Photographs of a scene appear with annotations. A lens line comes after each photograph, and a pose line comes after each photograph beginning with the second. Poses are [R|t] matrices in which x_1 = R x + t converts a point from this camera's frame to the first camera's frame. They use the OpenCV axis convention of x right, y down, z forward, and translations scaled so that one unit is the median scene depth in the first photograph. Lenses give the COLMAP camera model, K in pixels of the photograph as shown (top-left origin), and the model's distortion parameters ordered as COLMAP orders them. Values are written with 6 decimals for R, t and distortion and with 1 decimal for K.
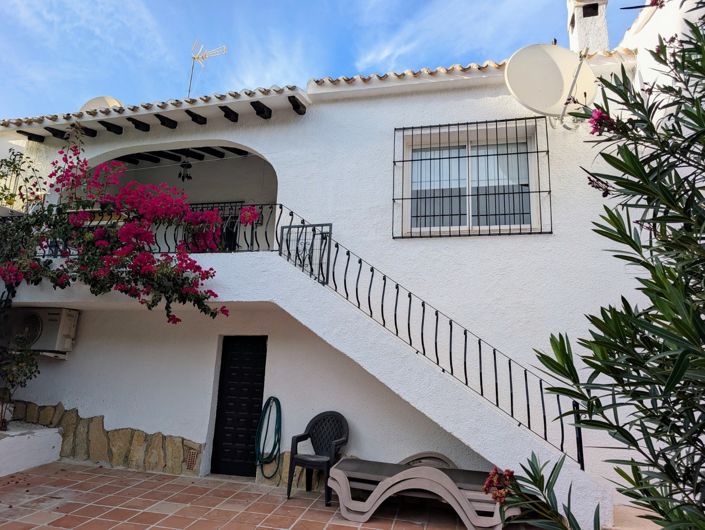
lens RADIAL K [[479.9, 0, 350.9], [0, 479.9, 249.2], [0, 0, 1]] dist [0.010819, -0.005037]
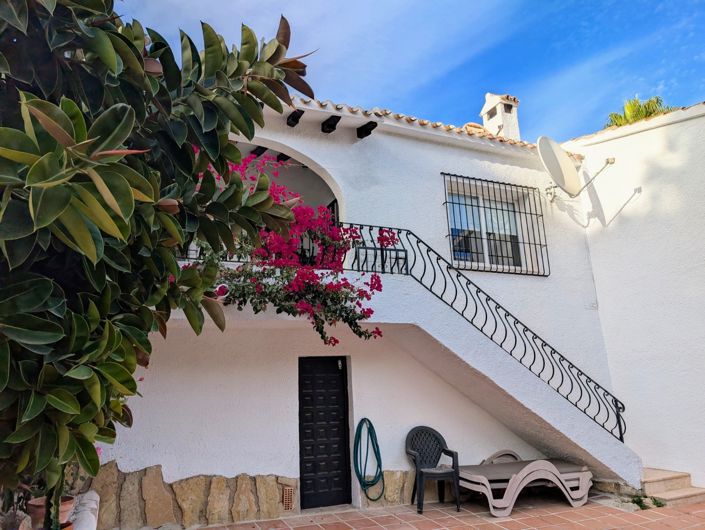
lens RADIAL K [[479.9, 0, 350.9], [0, 479.9, 249.2], [0, 0, 1]] dist [0.010819, -0.005037]
pose [[0.812147, 0.107370, 0.573488, -0.784629], [-0.092120, 0.994190, -0.055680, 0.015826], [-0.576134, -0.007609, 0.817320, 0.200685]]
